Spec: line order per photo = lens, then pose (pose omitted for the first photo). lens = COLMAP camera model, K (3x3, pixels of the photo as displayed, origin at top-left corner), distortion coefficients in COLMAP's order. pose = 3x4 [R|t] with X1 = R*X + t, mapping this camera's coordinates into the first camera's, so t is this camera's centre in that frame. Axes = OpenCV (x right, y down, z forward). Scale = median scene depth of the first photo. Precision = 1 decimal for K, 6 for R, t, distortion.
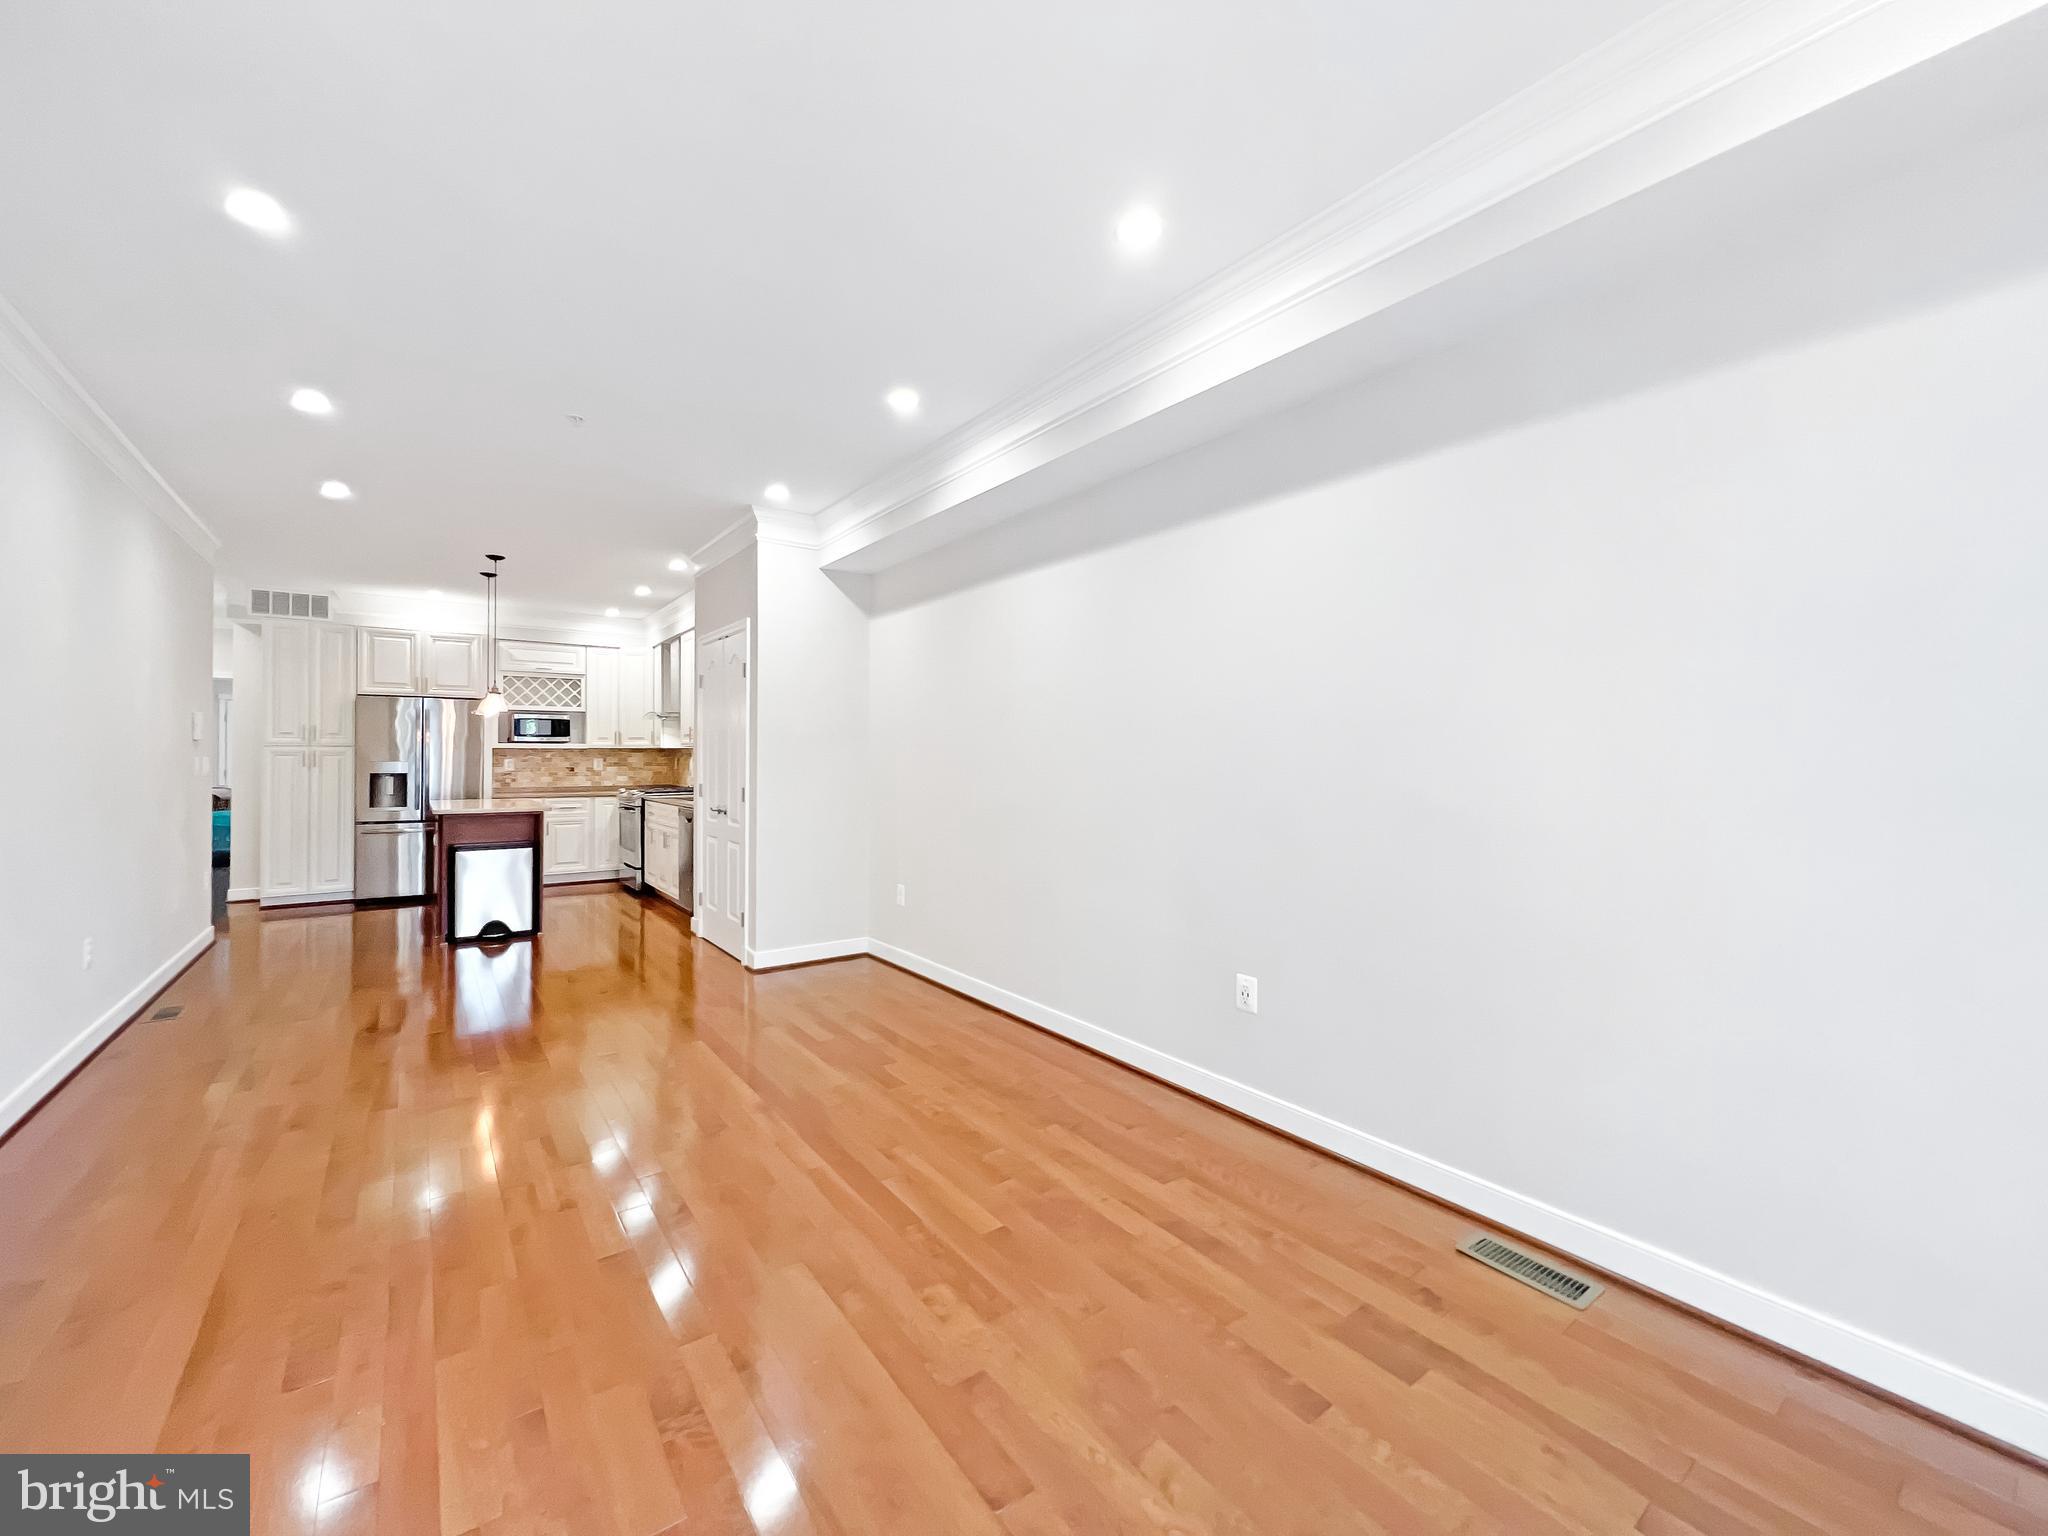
lens RADIAL K [[811.9, 0, 982.3], [0, 811.9, 747.4], [0, 0, 1]] dist [-0.002559, 0.000345]
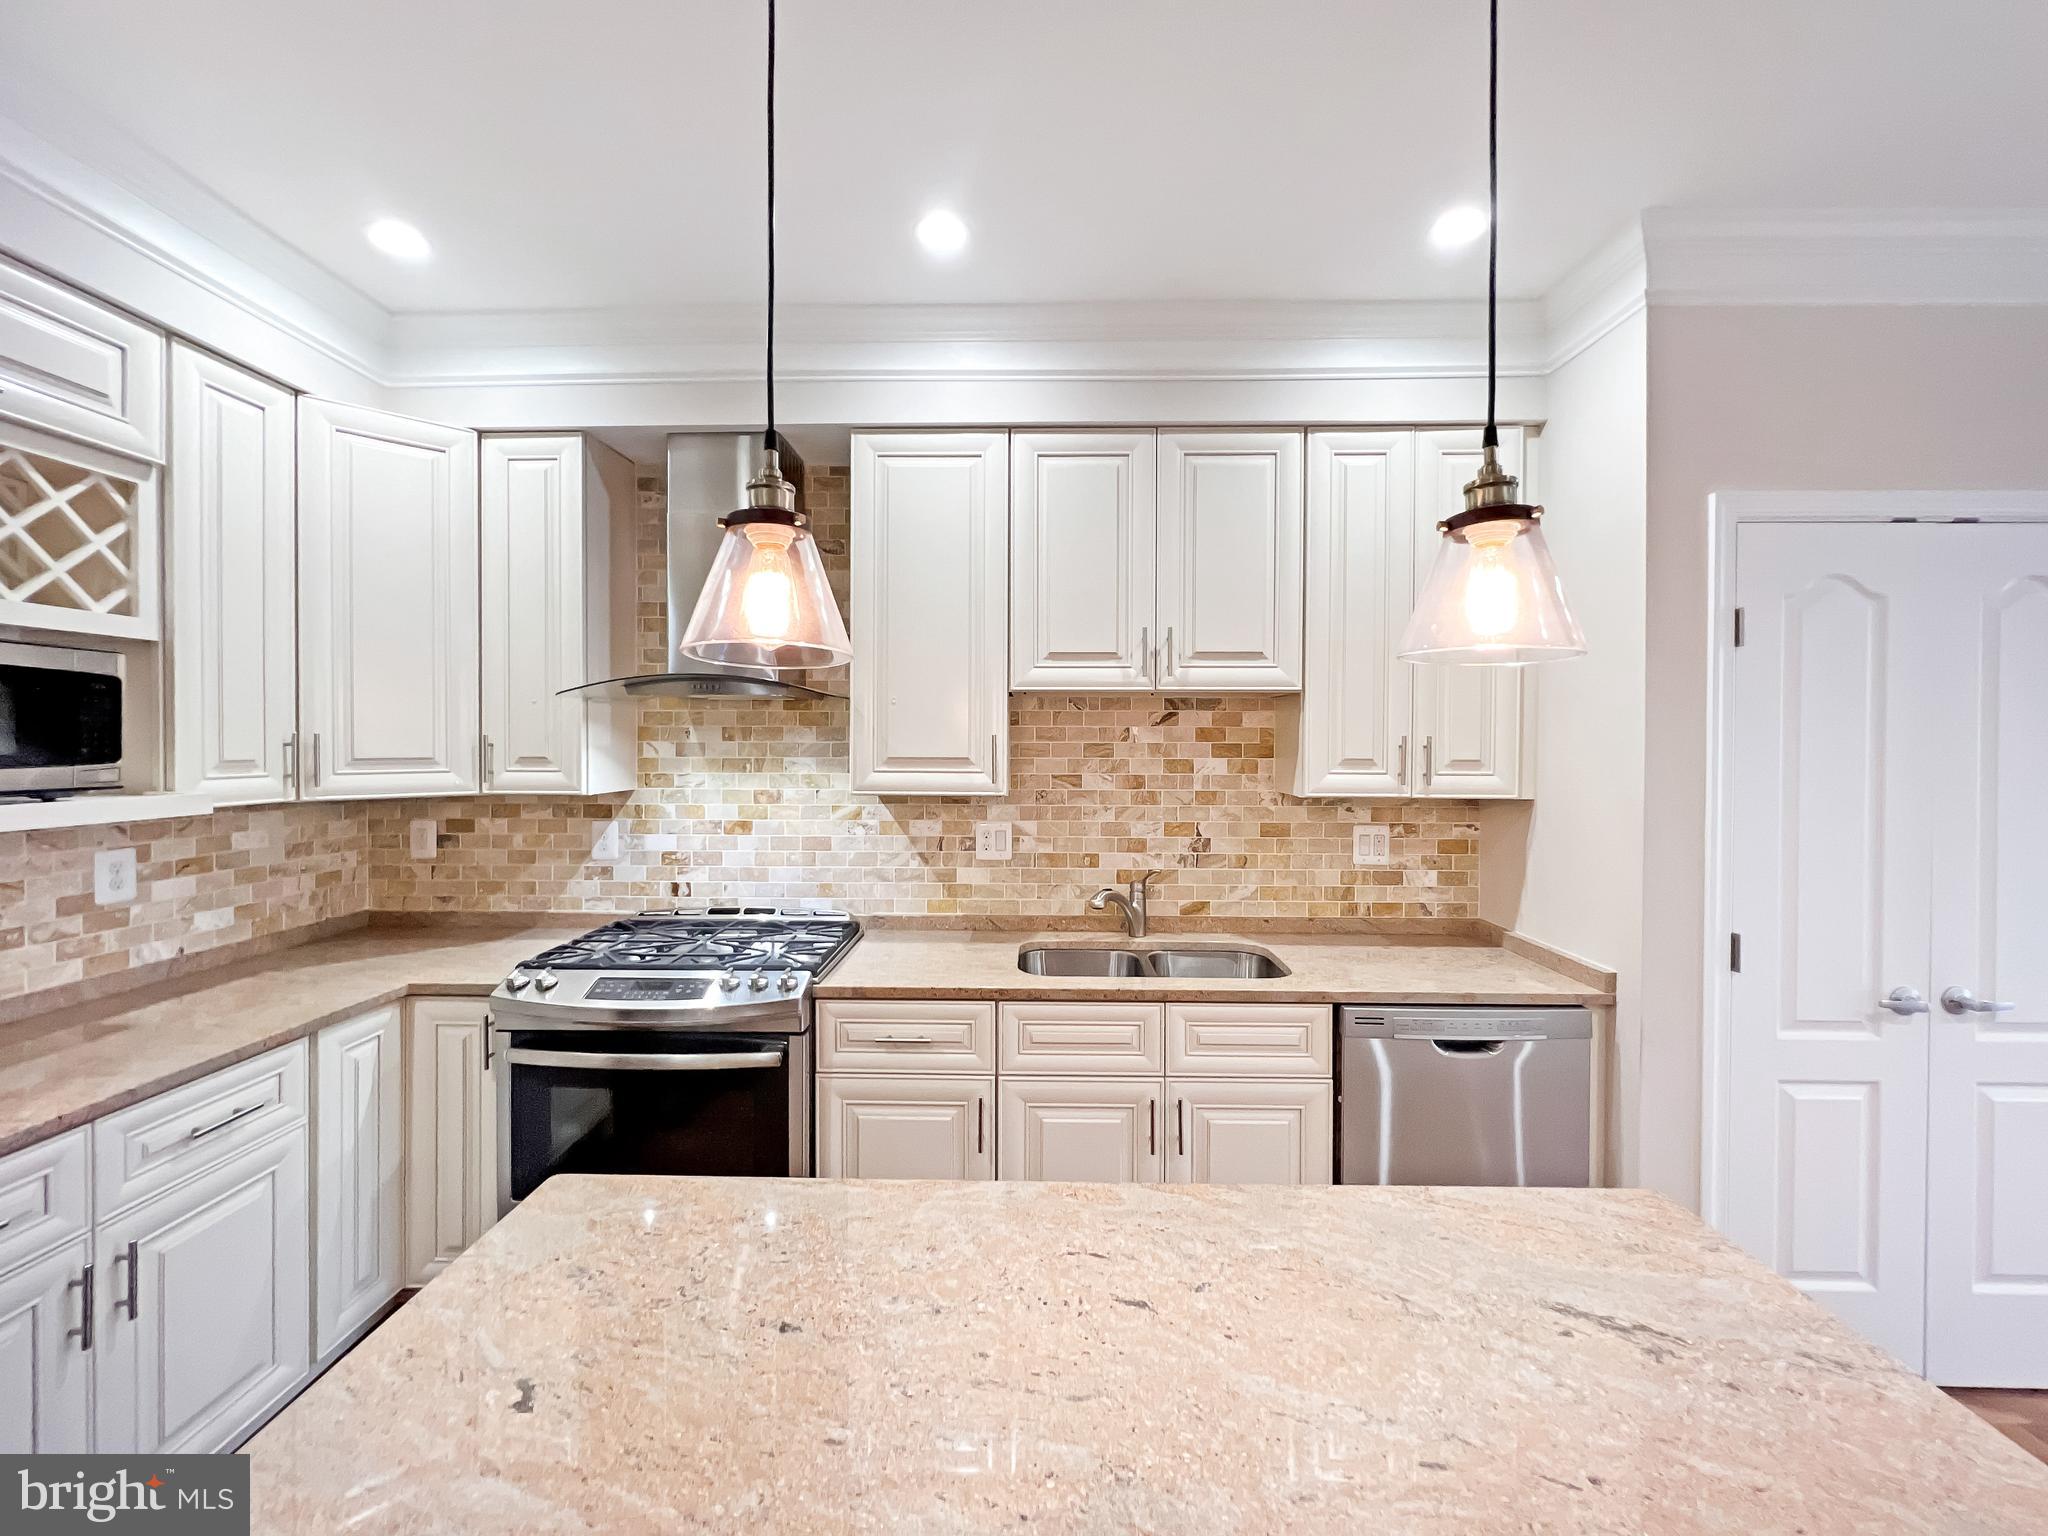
lens RADIAL K [[811.9, 0, 1012.8], [0, 811.9, 752.4], [0, 0, 1]] dist [-0.002559, 0.000345]
pose [[0.601711, -0.016733, 0.798539, -0.623555], [0.003393, 0.999825, 0.018394, -0.021602], [-0.798707, -0.008359, 0.601662, 0.820904]]
